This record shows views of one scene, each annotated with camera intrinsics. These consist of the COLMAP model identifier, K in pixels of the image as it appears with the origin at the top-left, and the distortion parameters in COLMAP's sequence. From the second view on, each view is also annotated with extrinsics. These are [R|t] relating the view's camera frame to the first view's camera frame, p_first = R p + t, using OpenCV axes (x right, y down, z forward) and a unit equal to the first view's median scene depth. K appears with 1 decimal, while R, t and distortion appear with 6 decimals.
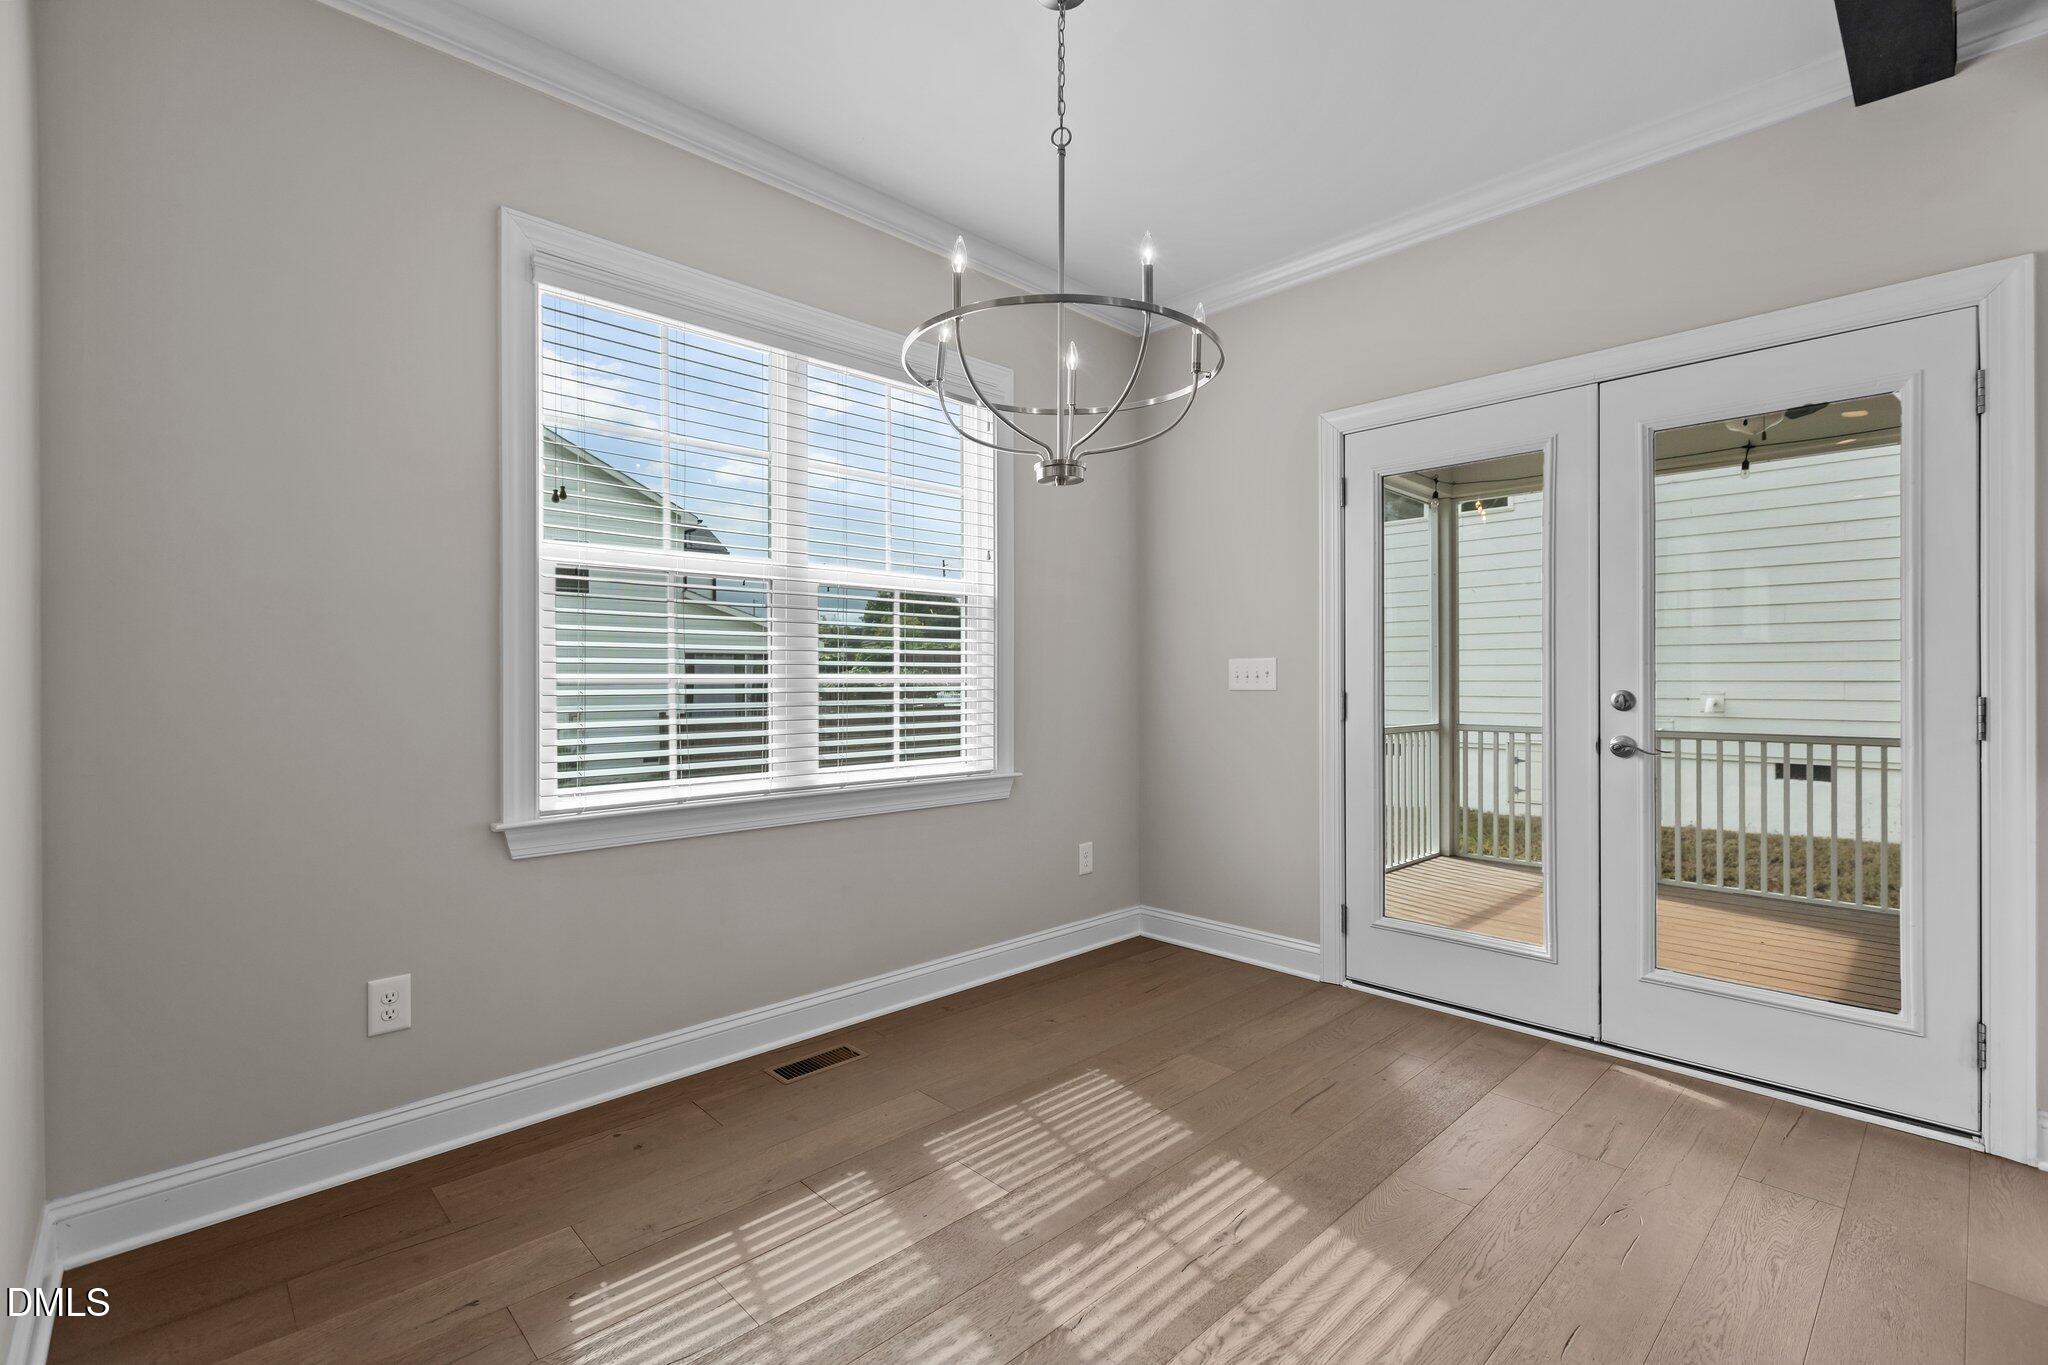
lens RADIAL K [[918.2, 0, 1026.2], [0, 918.2, 685.1], [0, 0, 1]] dist [0.001216, 0.000147]
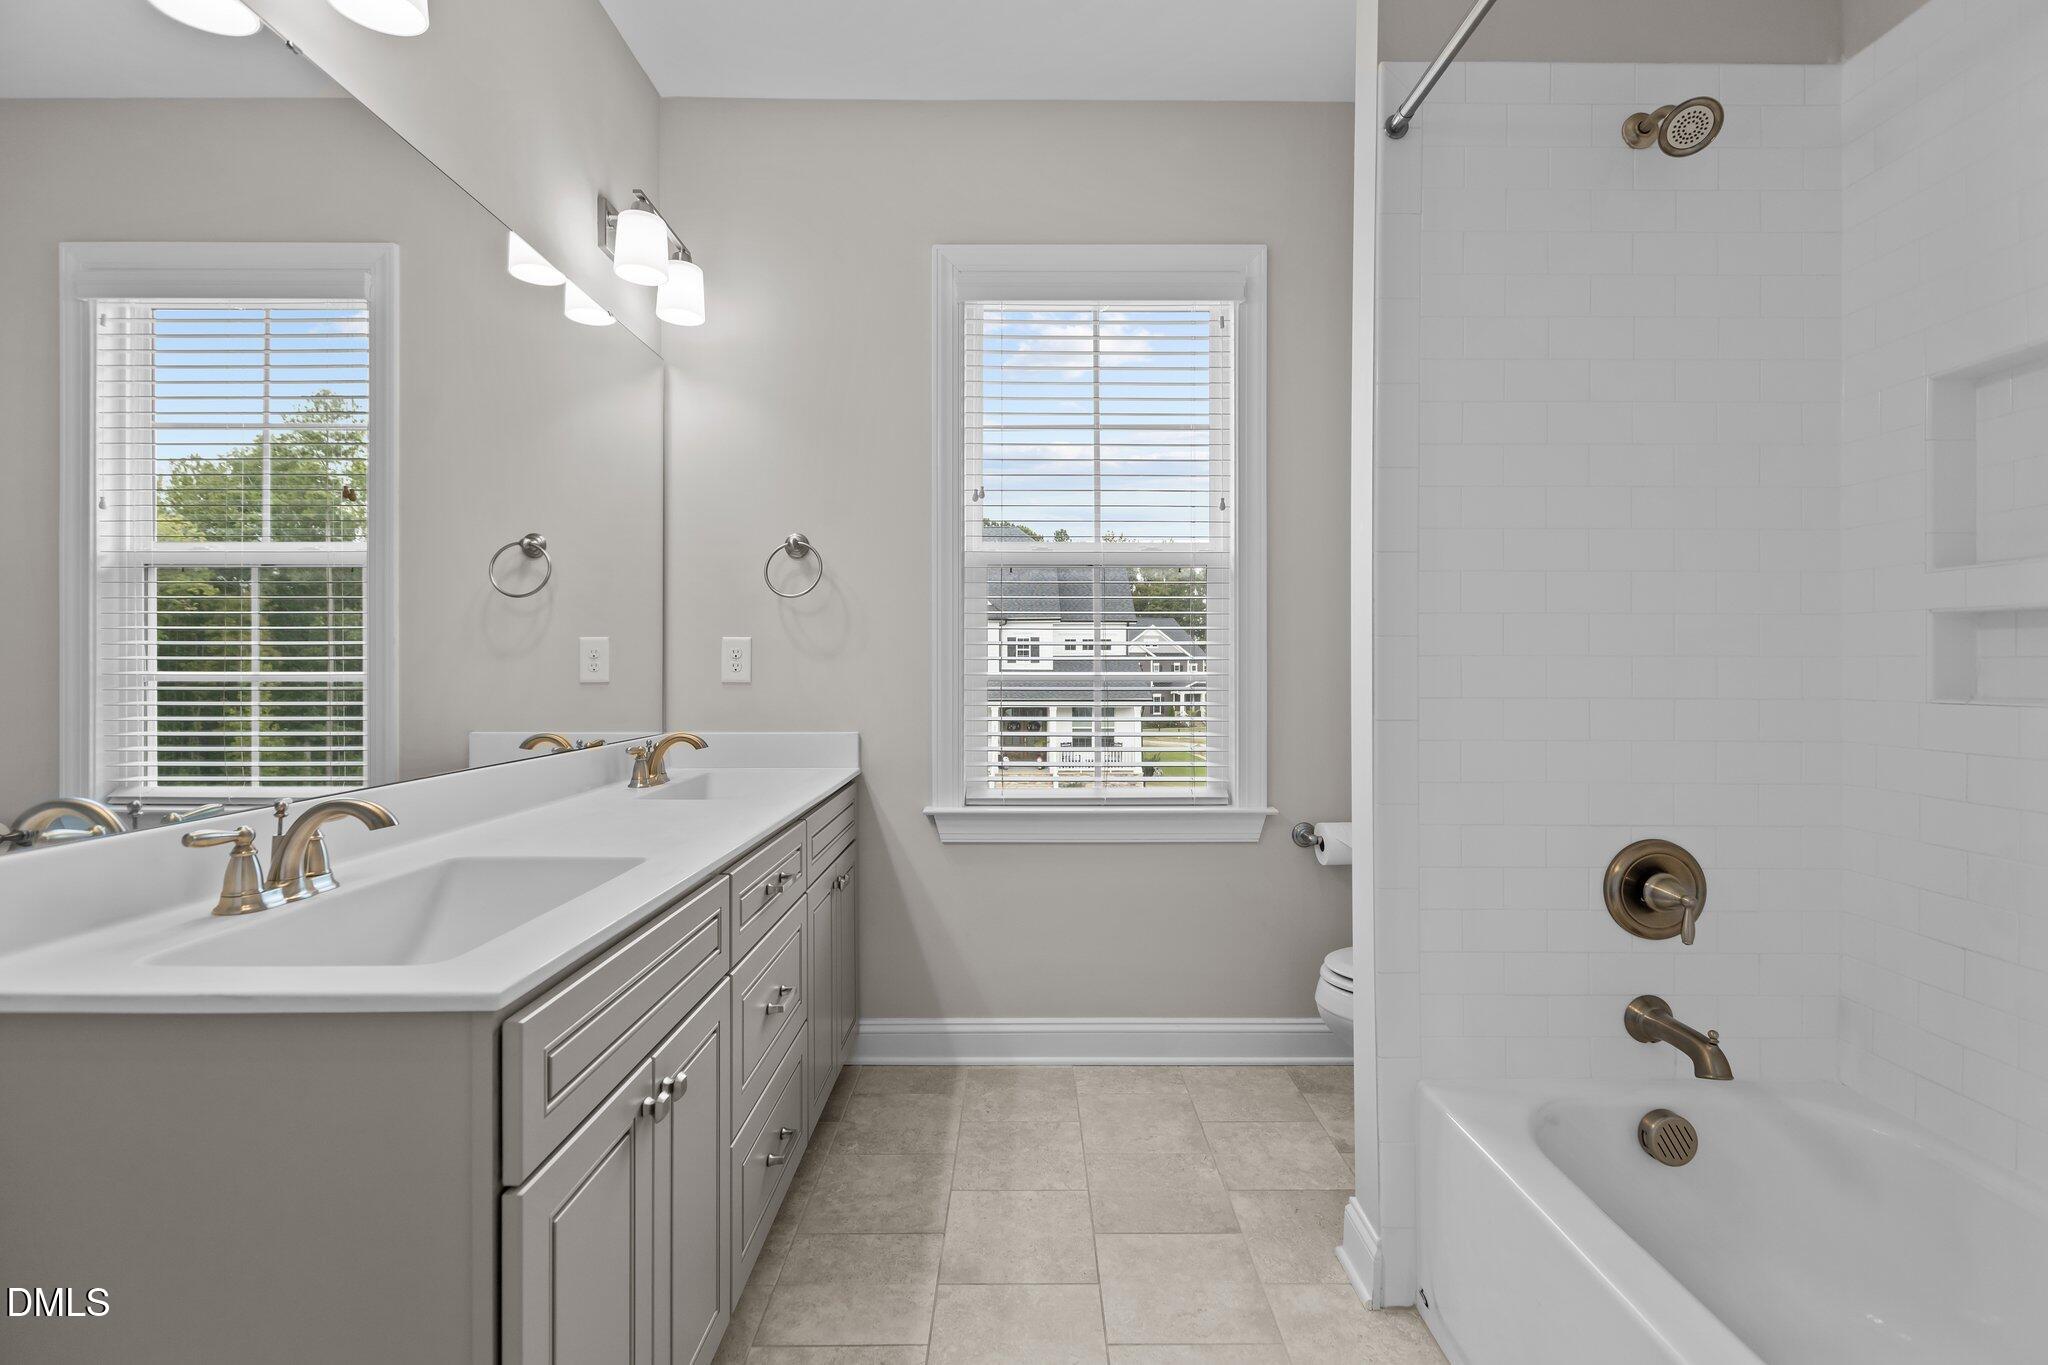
lens RADIAL K [[936.6, 0, 997.4], [0, 936.6, 675.9], [0, 0, 1]] dist [0.001043, 0.000118]
pose [[0.718138, -0.002314, -0.695897, 0.335678], [-0.000231, 0.999994, -0.003564, -0.001923], [0.695901, 0.002721, 0.718132, 0.332794]]
